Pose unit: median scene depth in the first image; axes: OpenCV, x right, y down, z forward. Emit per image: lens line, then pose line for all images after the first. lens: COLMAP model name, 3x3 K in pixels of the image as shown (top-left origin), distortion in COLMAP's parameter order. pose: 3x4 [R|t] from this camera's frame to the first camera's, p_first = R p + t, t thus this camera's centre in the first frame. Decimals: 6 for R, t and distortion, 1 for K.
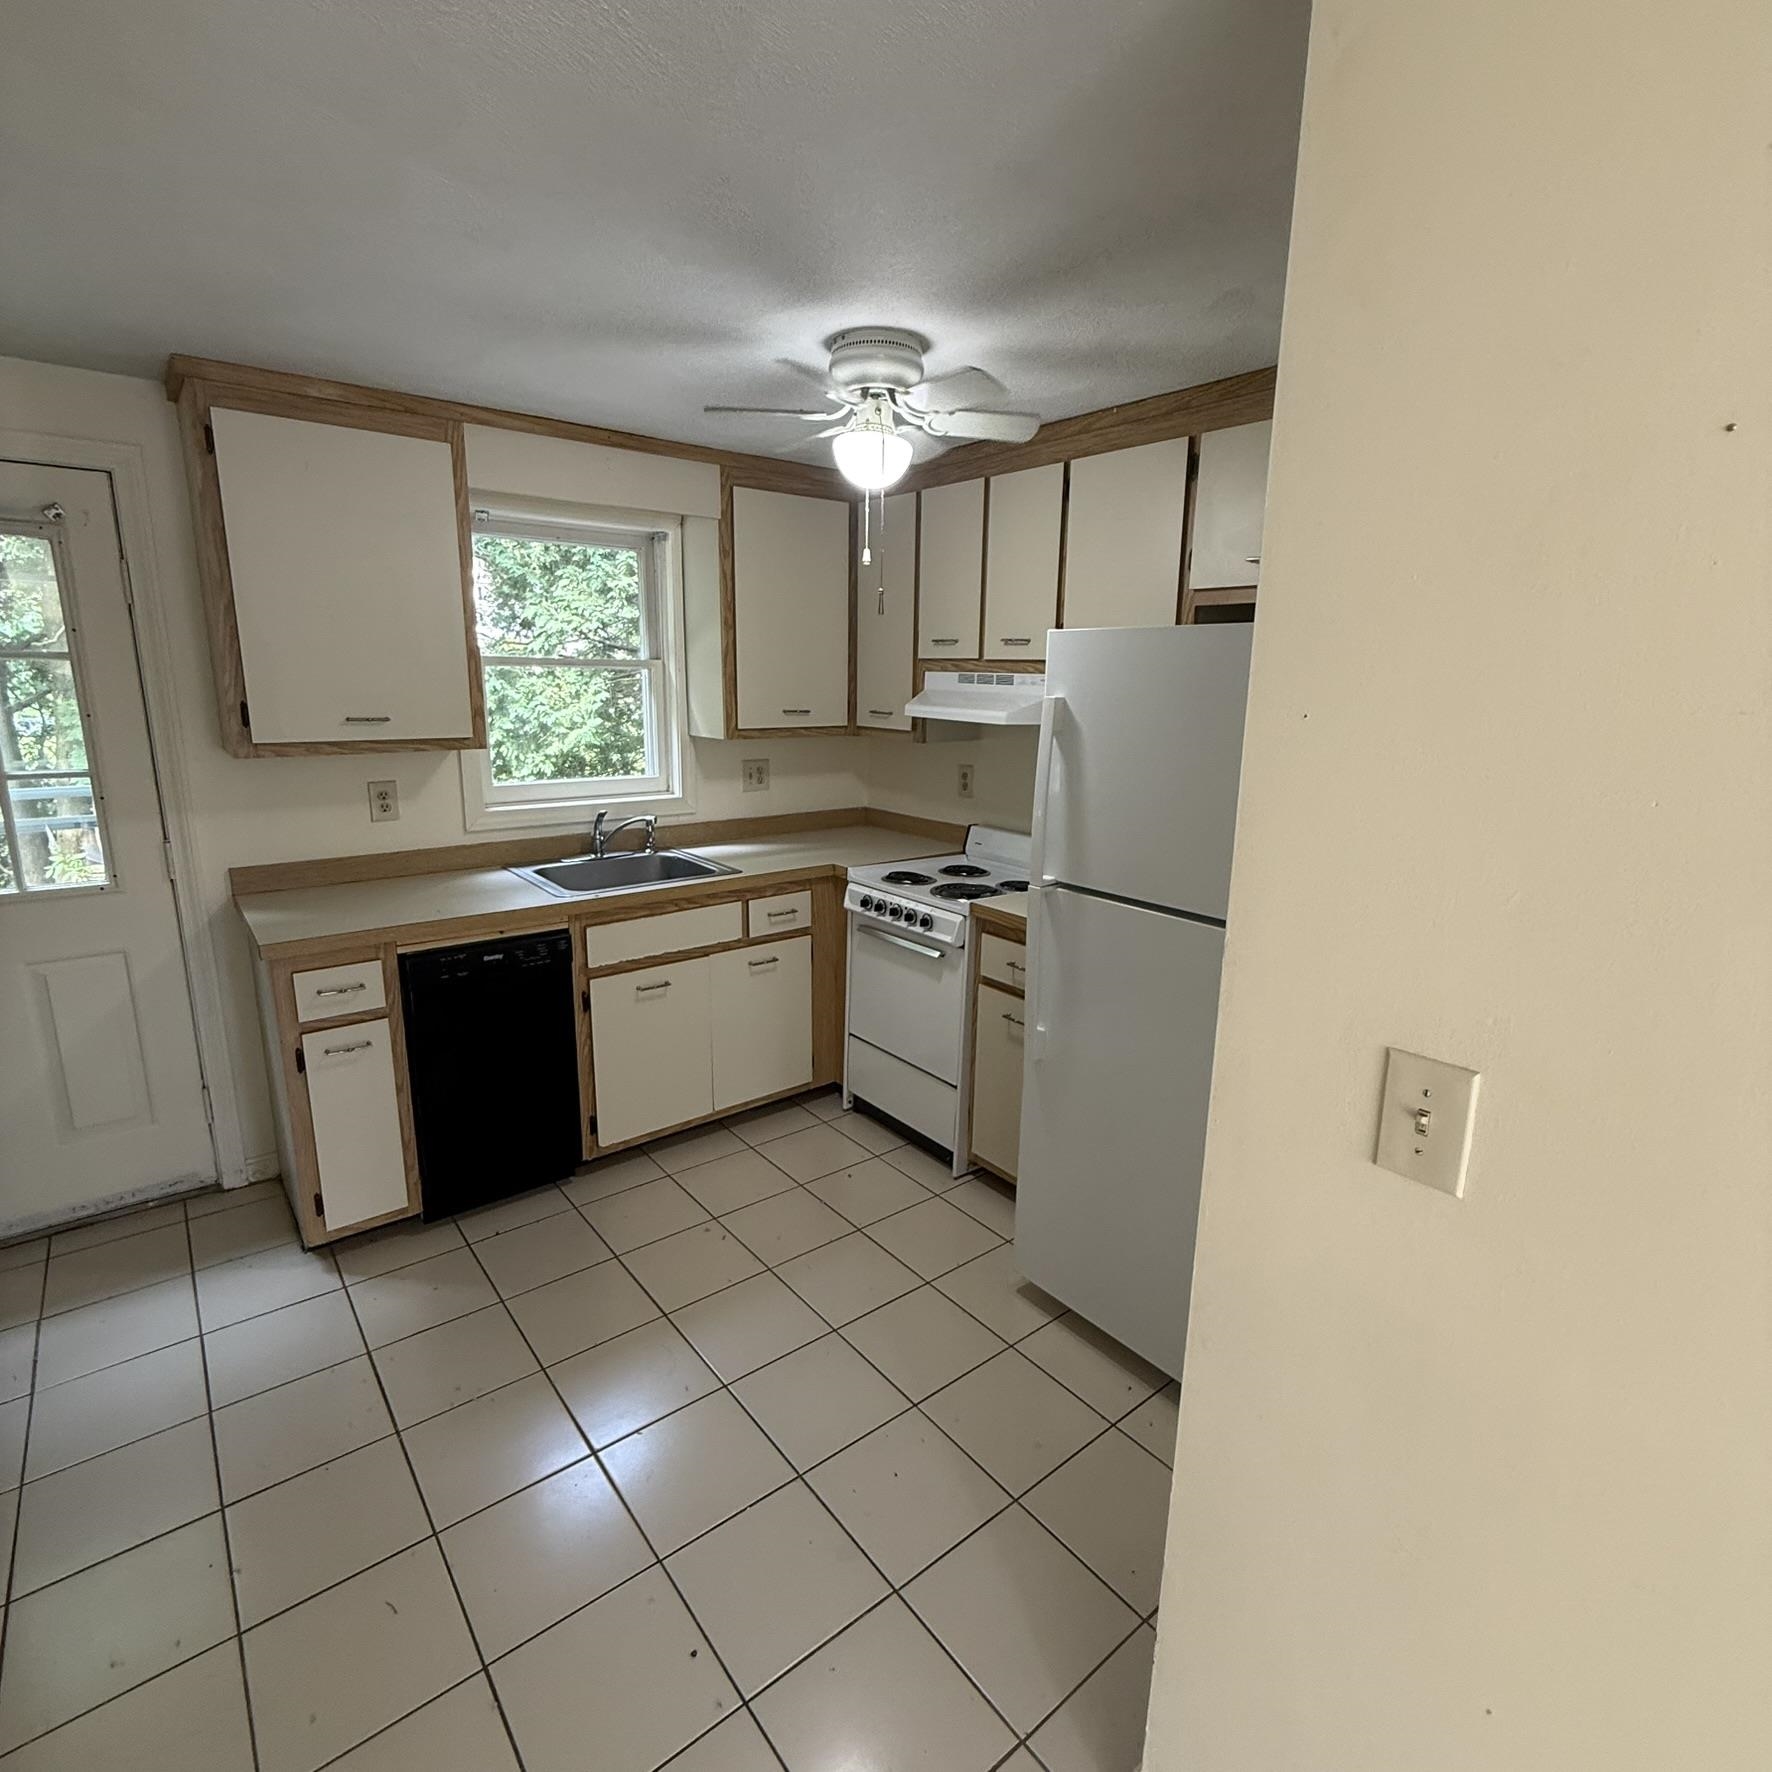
lens RADIAL K [[935.0, 0, 888.4], [0, 935.0, 881.1], [0, 0, 1]] dist [0.001871, -0.000211]
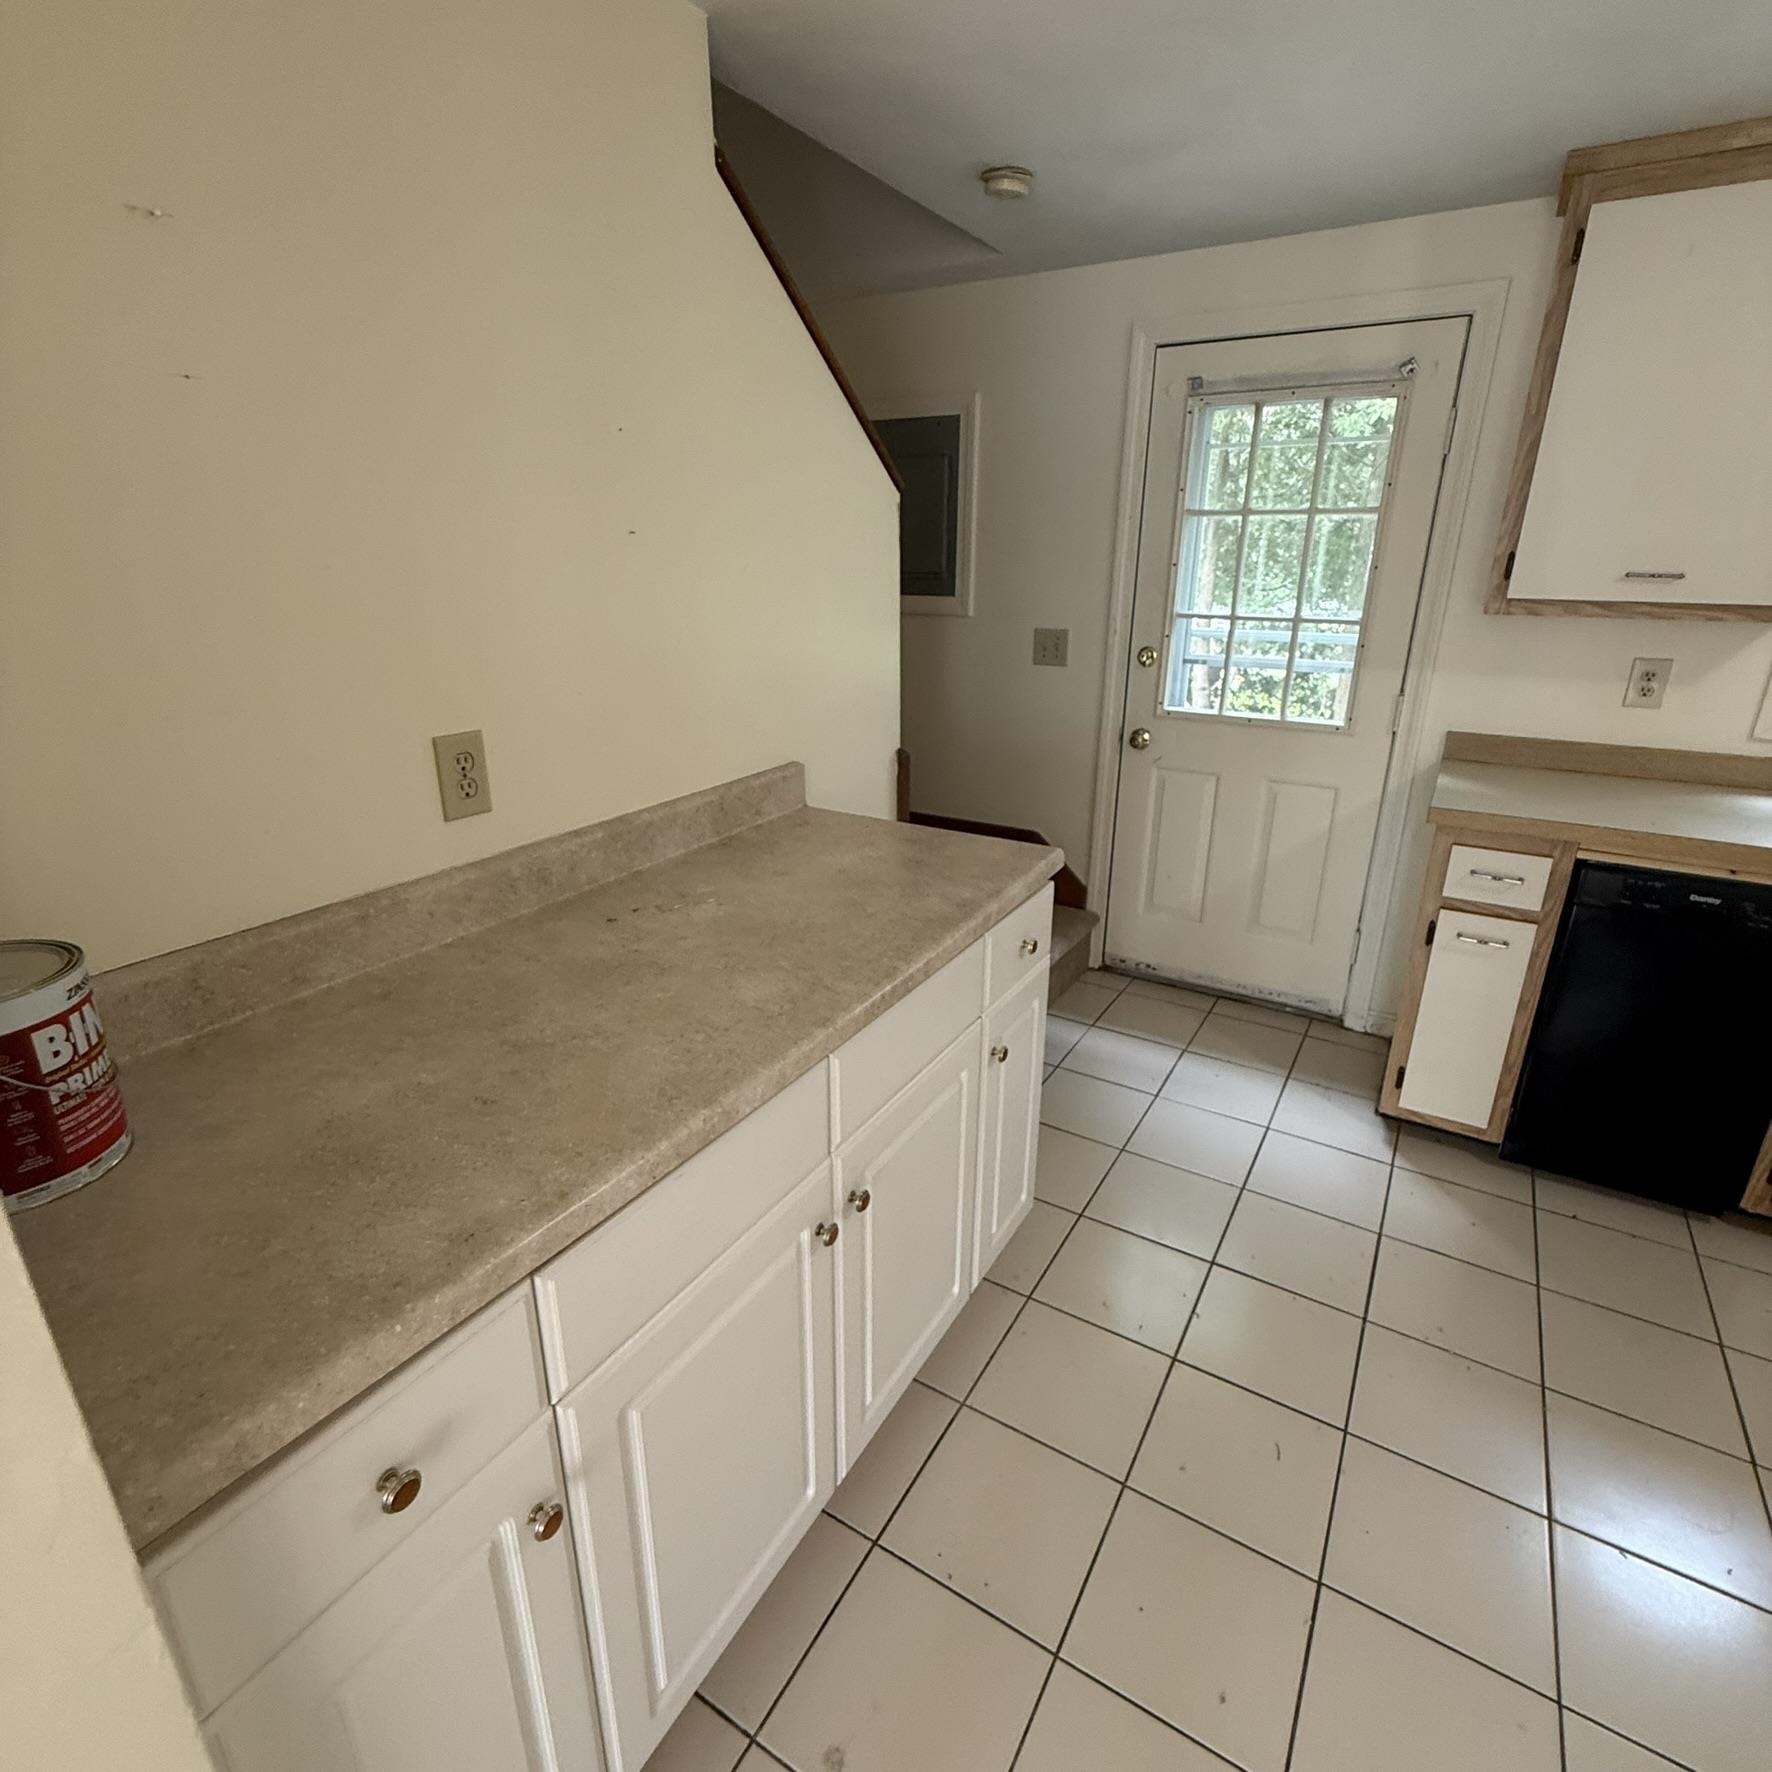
lens RADIAL K [[946.0, 0, 877.7], [0, 946.0, 877.9], [0, 0, 1]] dist [0.000989, -0.000630]
pose [[0.337073, 0.299609, -0.892534, 0.031901], [-0.201782, 0.948973, 0.242350, 0.014240], [0.919601, 0.098408, 0.380329, 0.088677]]
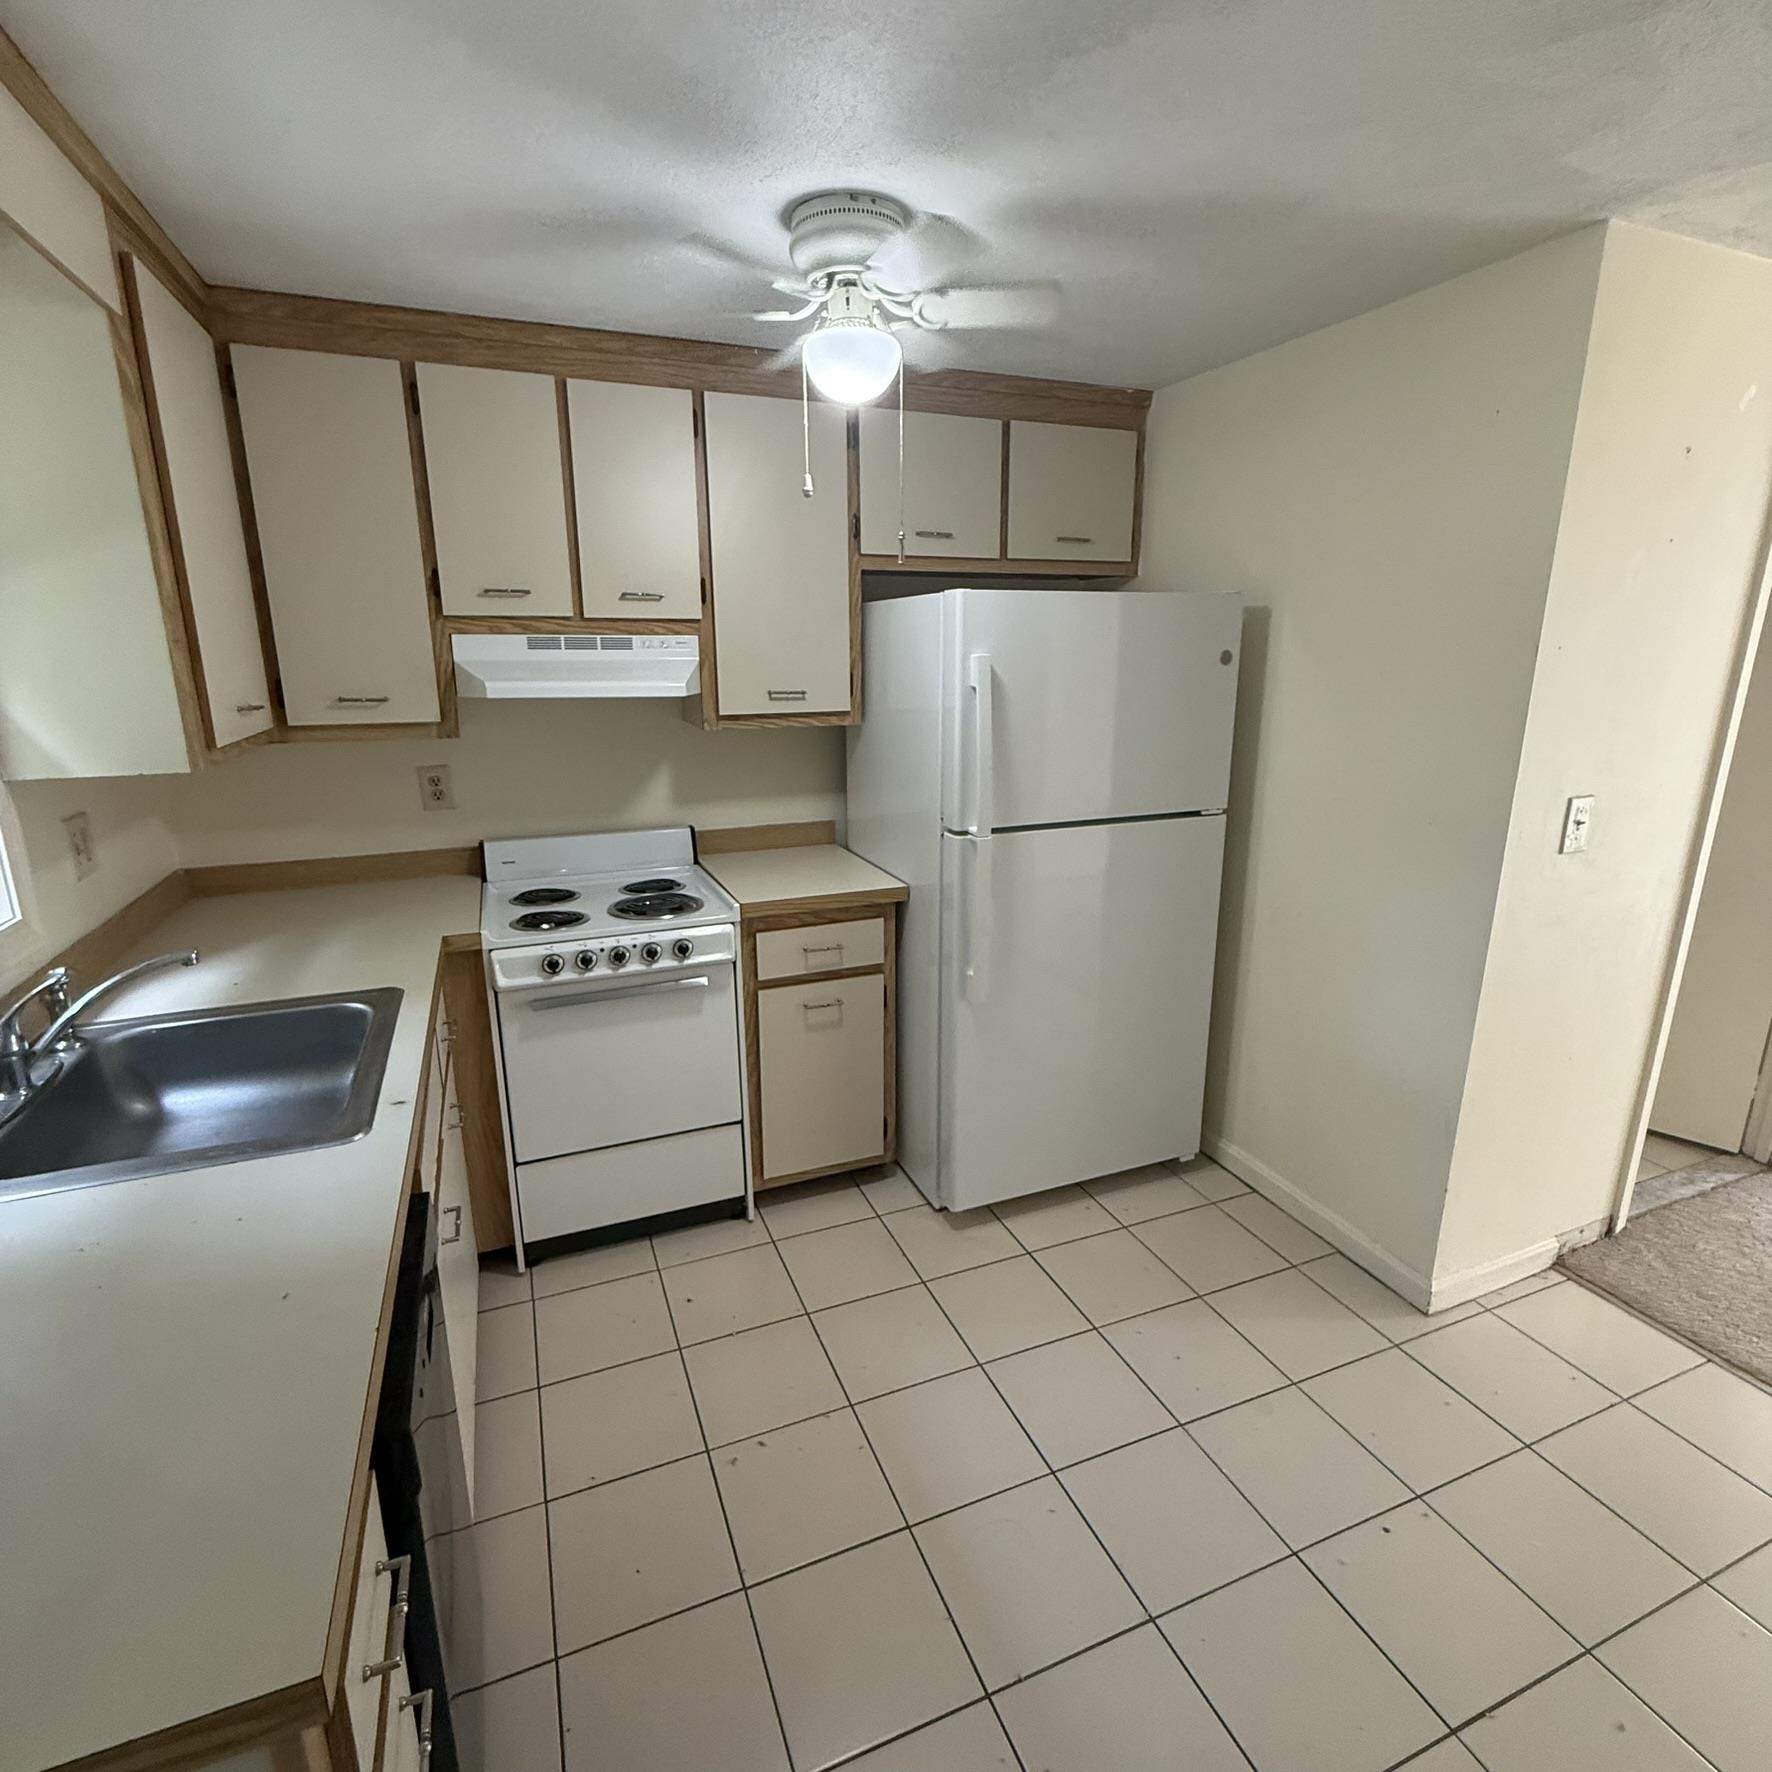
lens RADIAL K [[946.0, 0, 877.7], [0, 946.0, 877.9], [0, 0, 1]] dist [0.000989, -0.000630]
pose [[0.287744, -0.246464, 0.925450, -0.671972], [0.217607, 0.957869, 0.187439, -0.135357], [-0.932658, 0.147450, 0.329254, 0.594479]]
